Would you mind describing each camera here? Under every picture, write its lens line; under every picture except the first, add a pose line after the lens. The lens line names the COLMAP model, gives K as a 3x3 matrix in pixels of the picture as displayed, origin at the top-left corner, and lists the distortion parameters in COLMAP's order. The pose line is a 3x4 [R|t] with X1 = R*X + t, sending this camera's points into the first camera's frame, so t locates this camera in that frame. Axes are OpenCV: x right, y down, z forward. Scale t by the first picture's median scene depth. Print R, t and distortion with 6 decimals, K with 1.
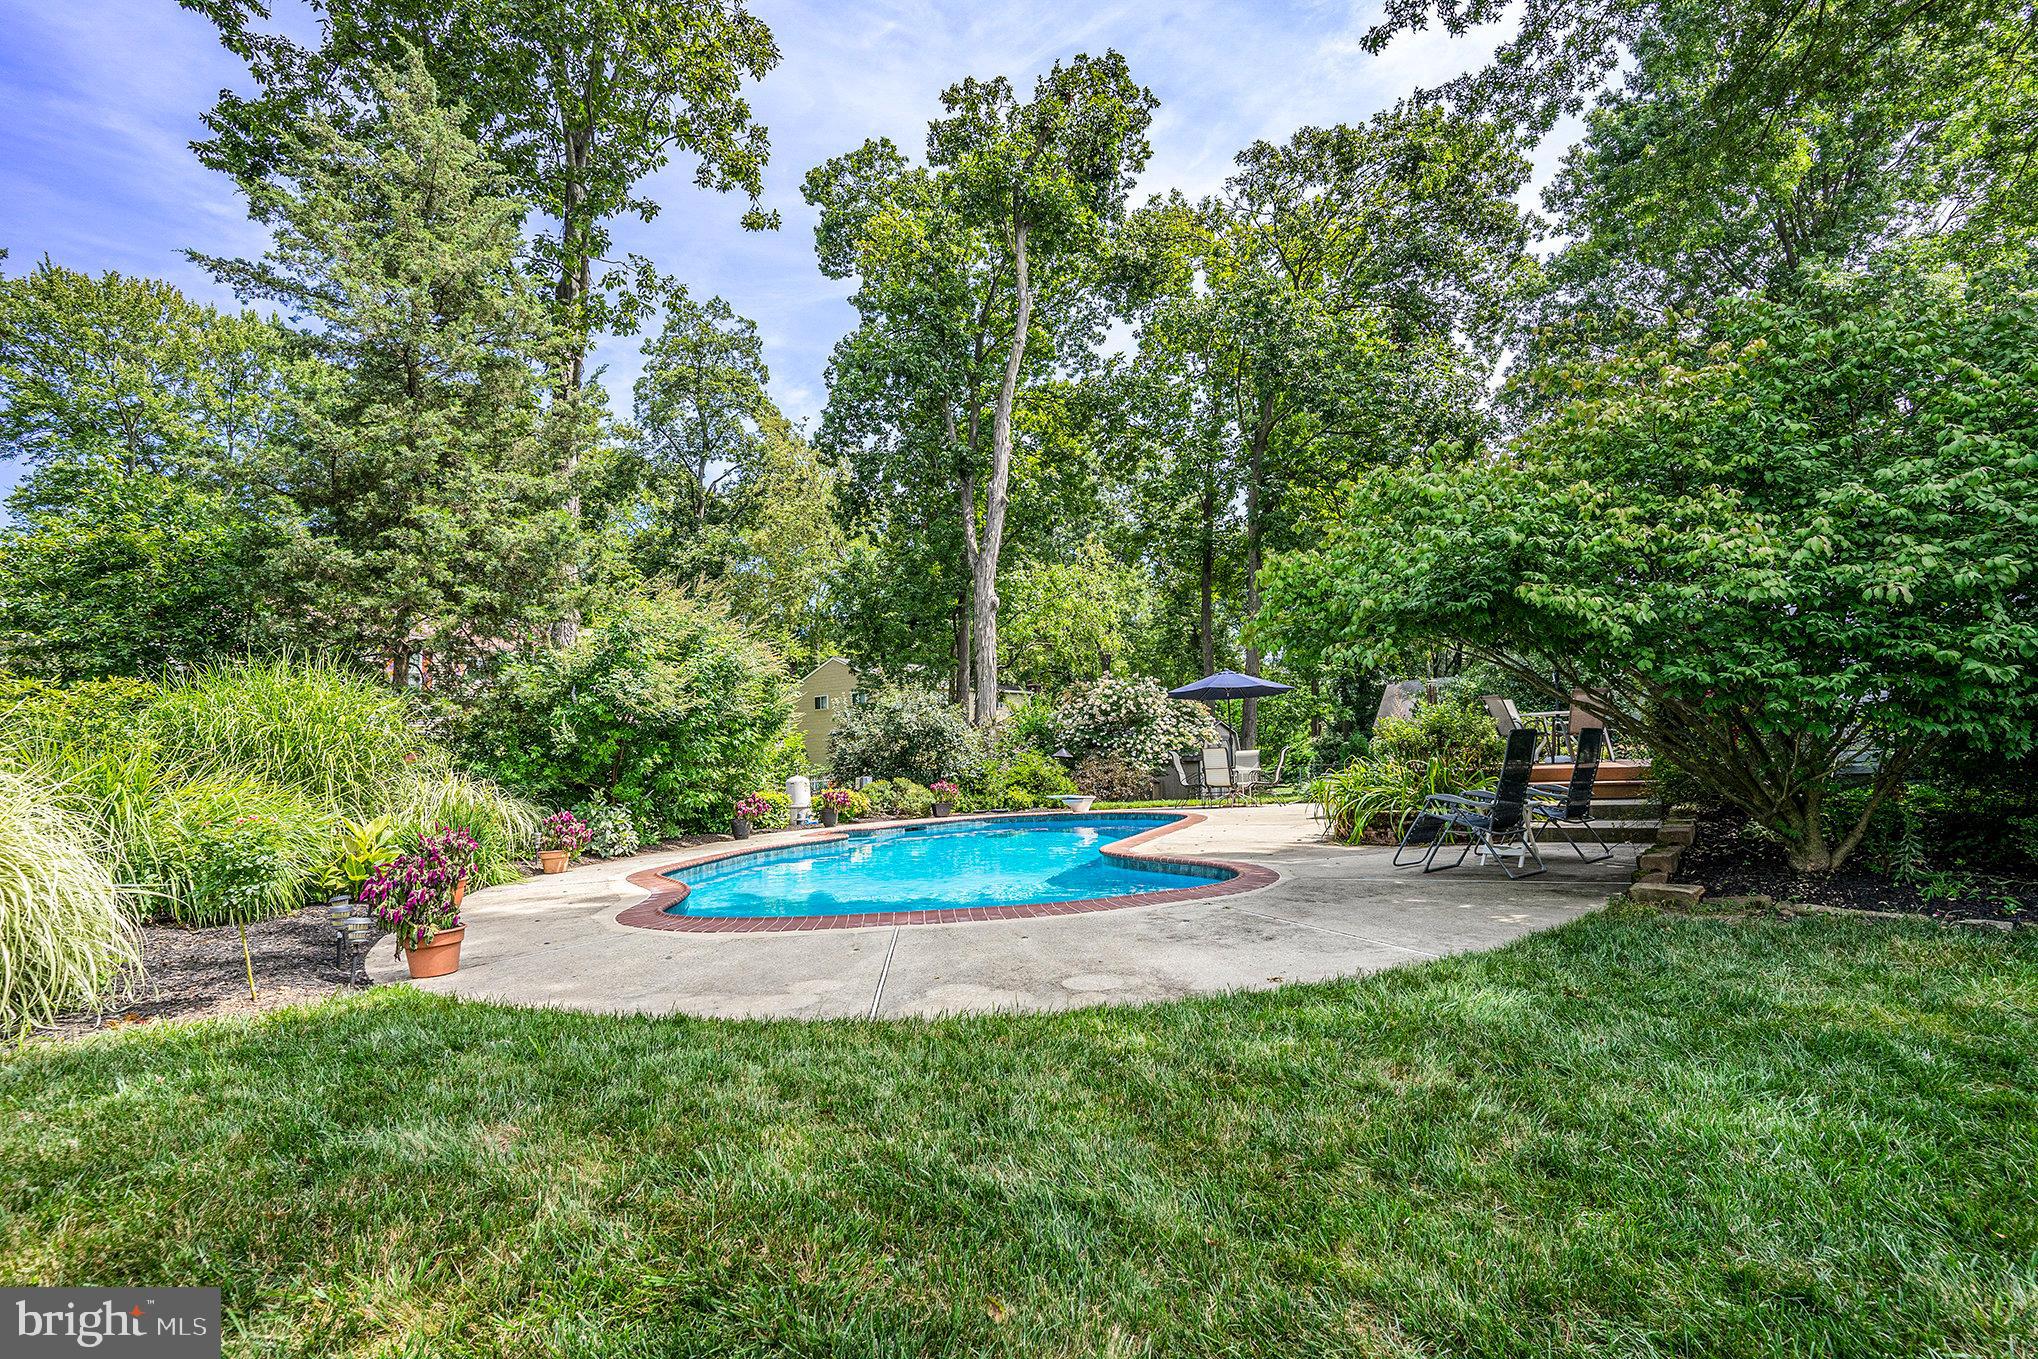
lens RADIAL K [[991.9, 0, 1021.5], [0, 991.9, 686.7], [0, 0, 1]] dist [-0.056334, 0.022421]
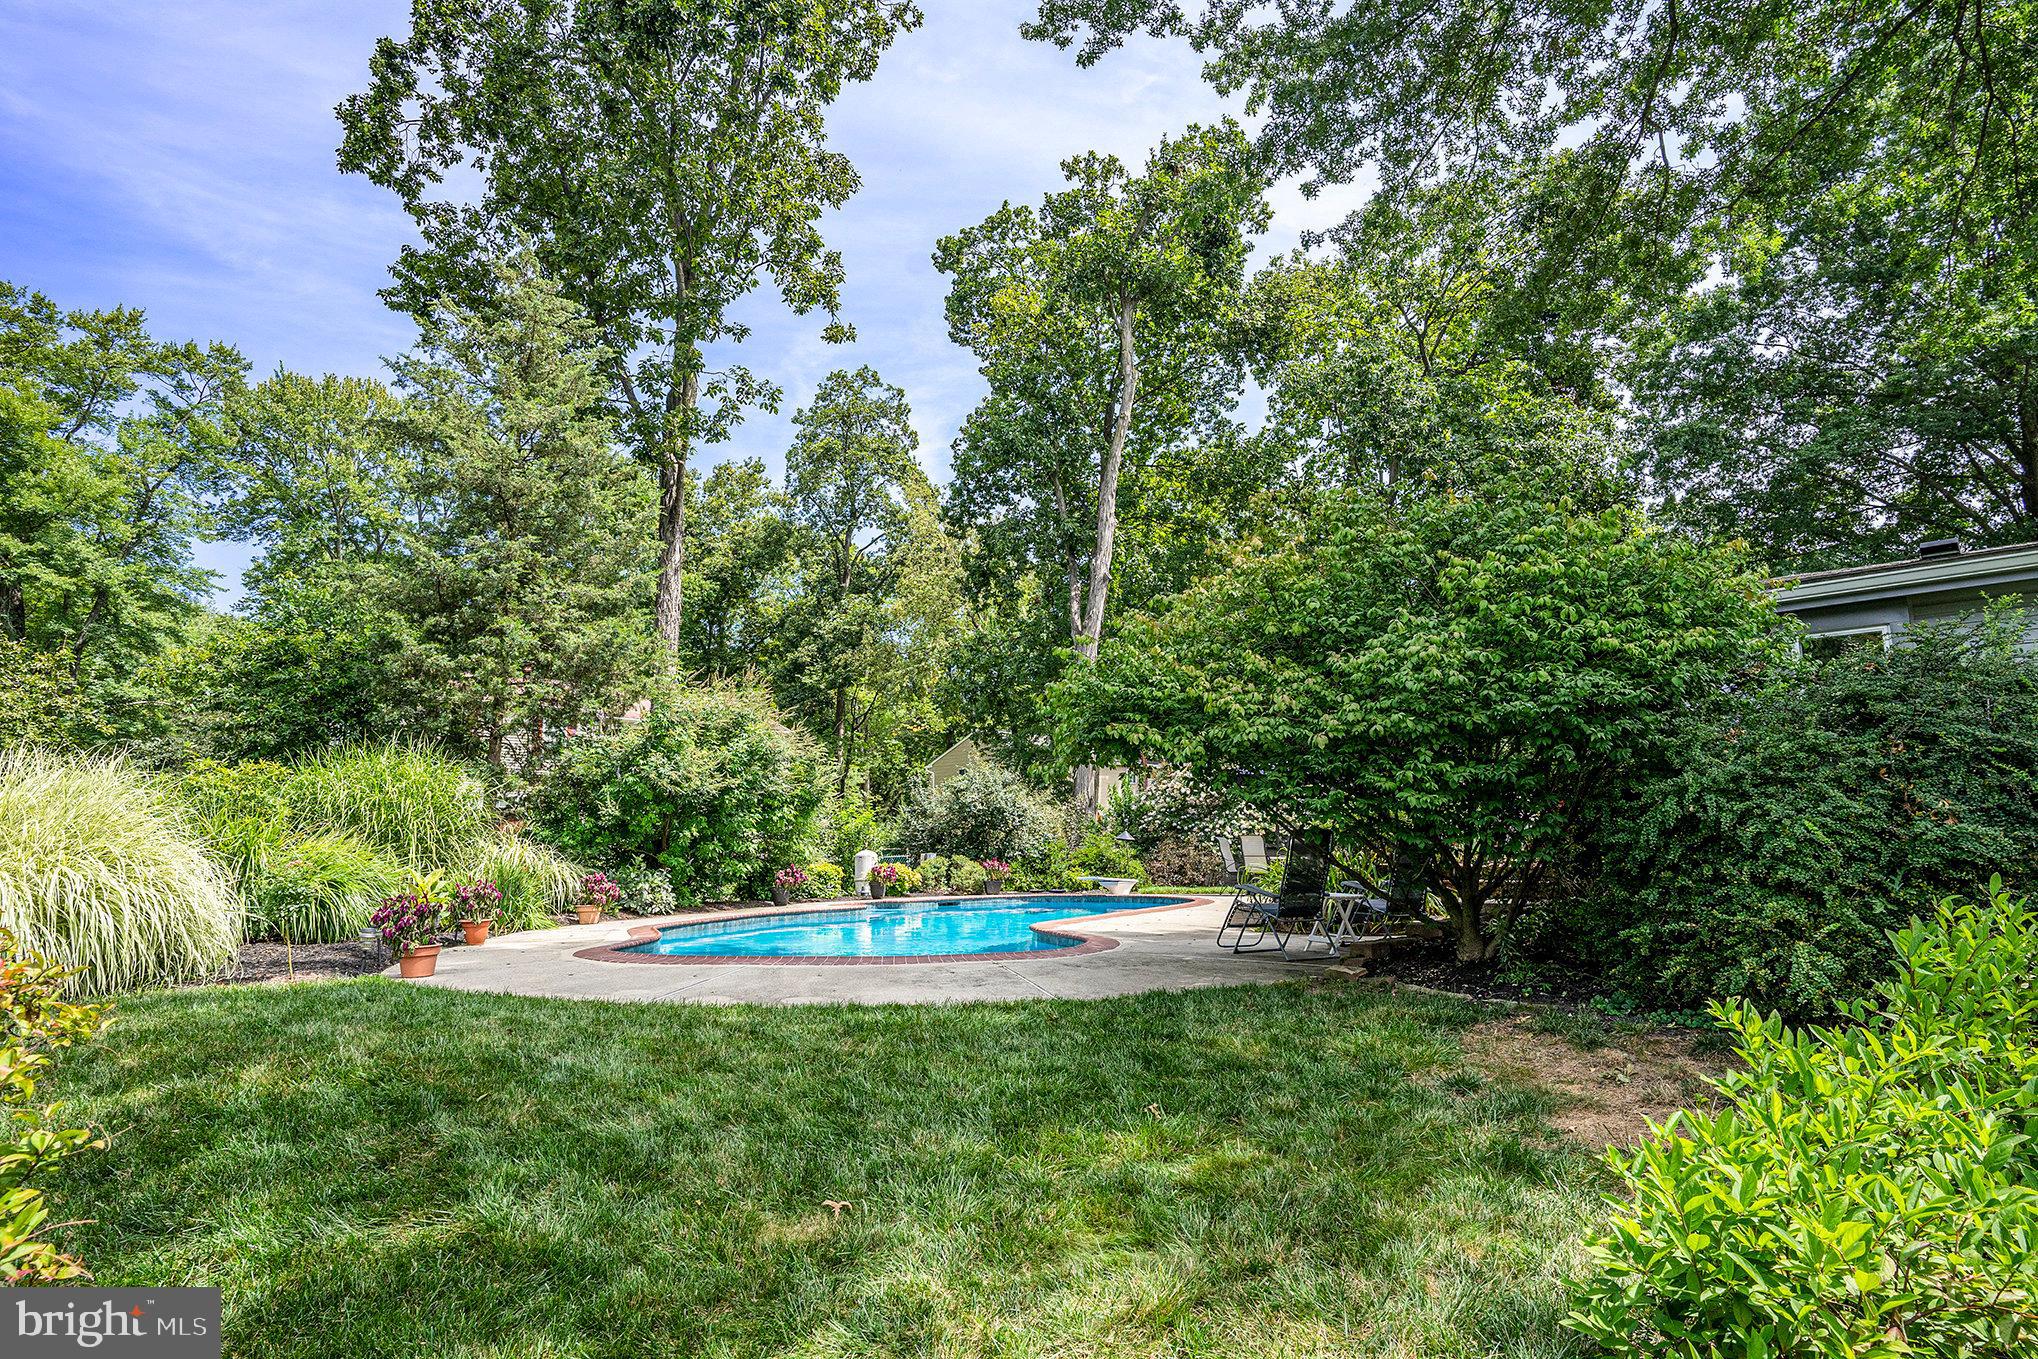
lens RADIAL K [[1091.5, 0, 1022.6], [0, 1091.5, 693.7], [0, 0, 1]] dist [-0.035740, 0.009160]
pose [[0.982850, 0.006748, -0.184282, 0.108387], [-0.017387, 0.998269, -0.056177, -0.009806], [0.183584, 0.058418, 0.981267, -0.082762]]
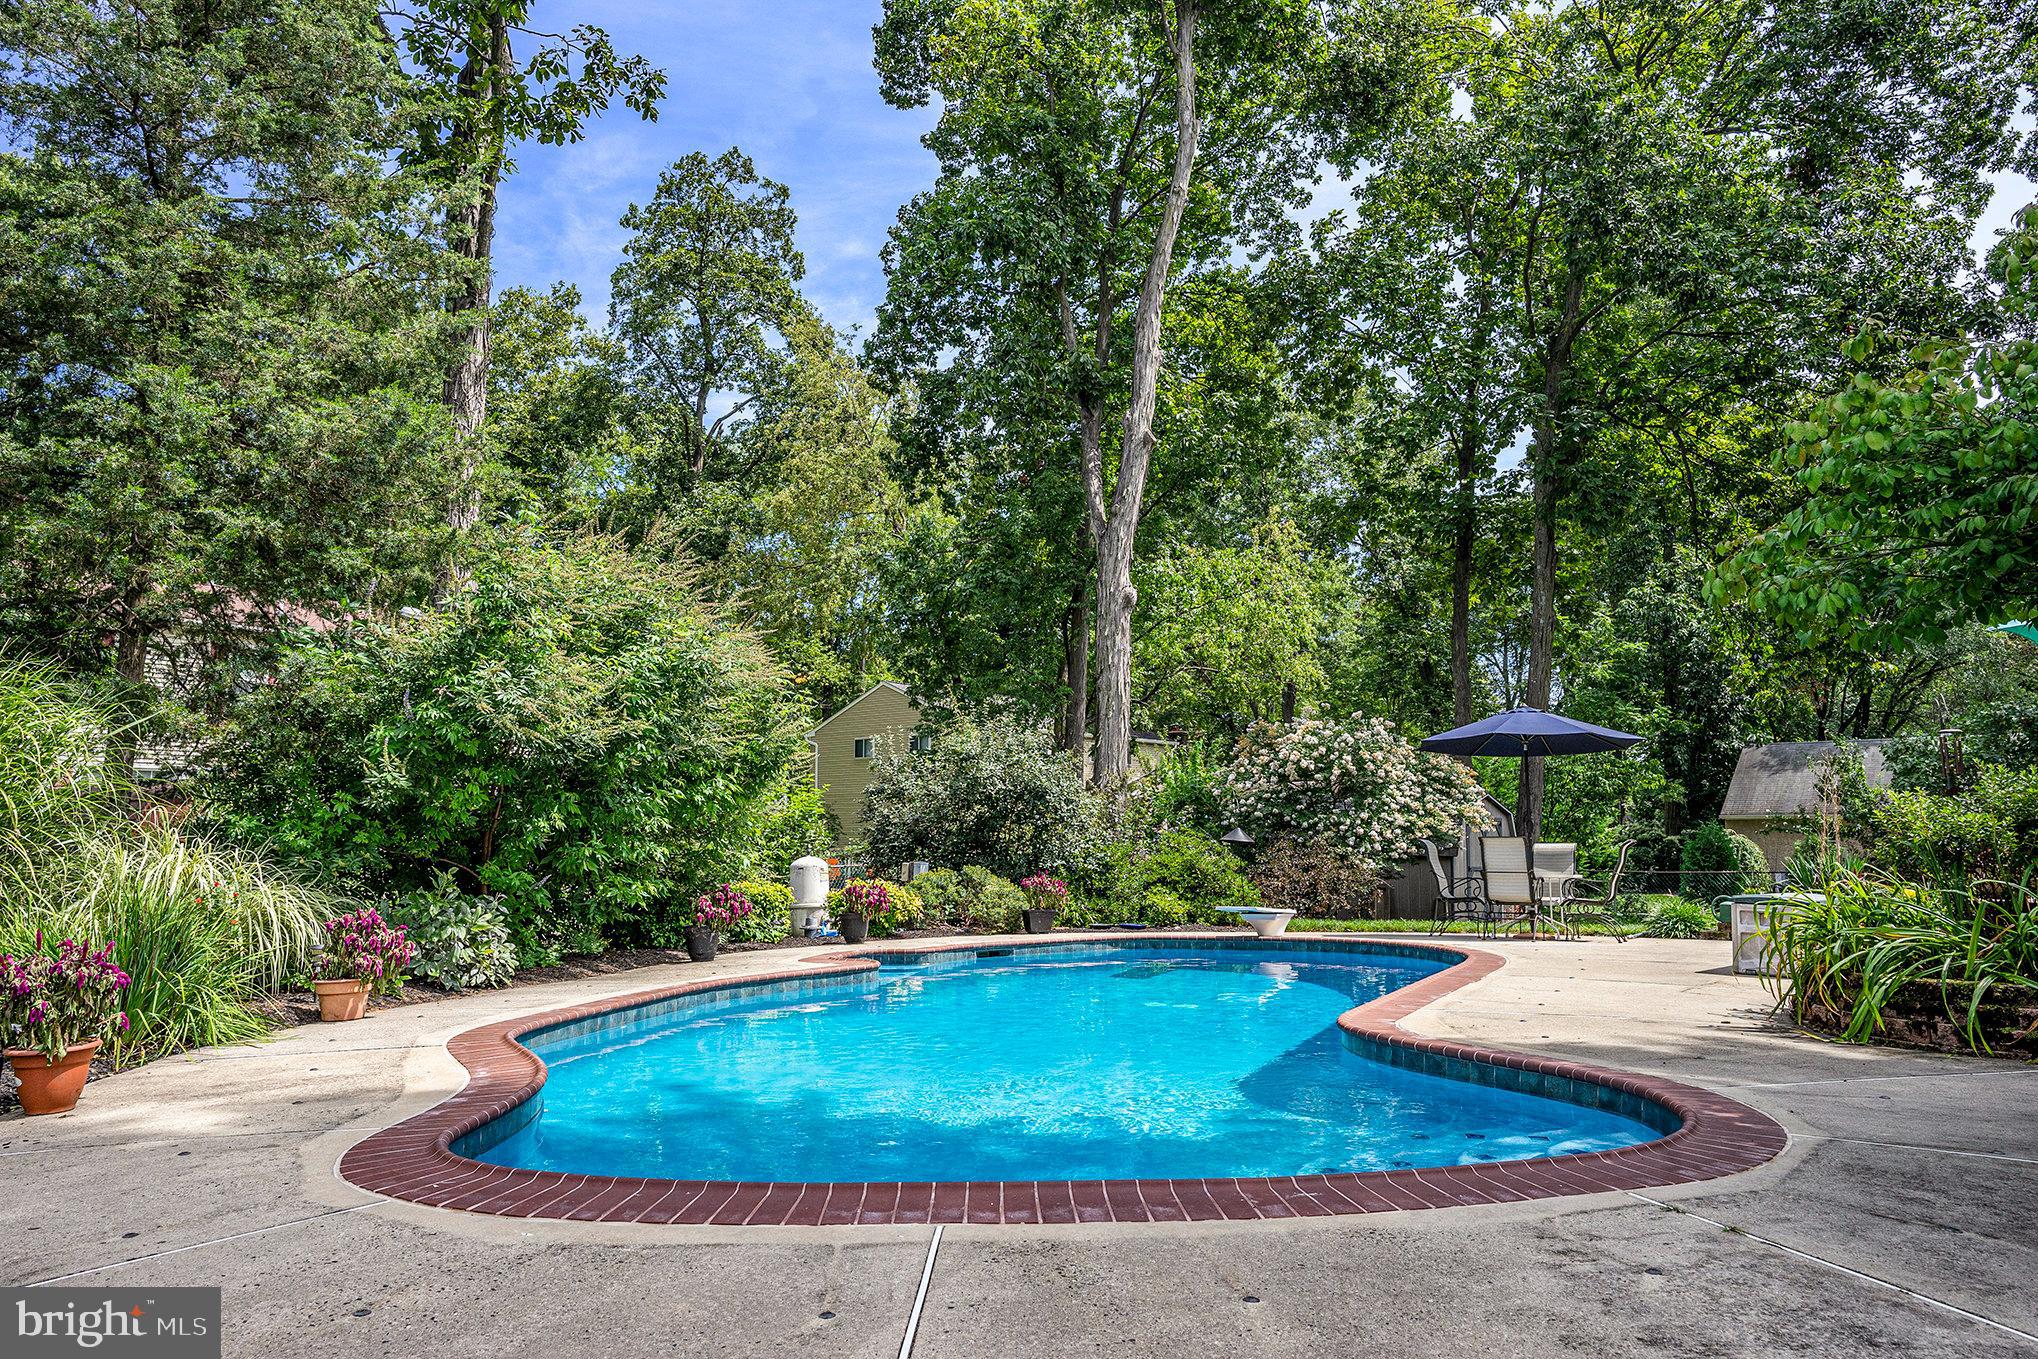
lens RADIAL K [[1422.4, 0, 1027.1], [0, 1422.4, 687.7], [0, 0, 1]] dist [0.014229, 0.023767]
pose [[0.995405, 0.028014, -0.091569, -0.008011], [-0.031045, 0.999011, -0.031843, 0.005890], [0.090587, 0.034540, 0.995289, 0.083495]]
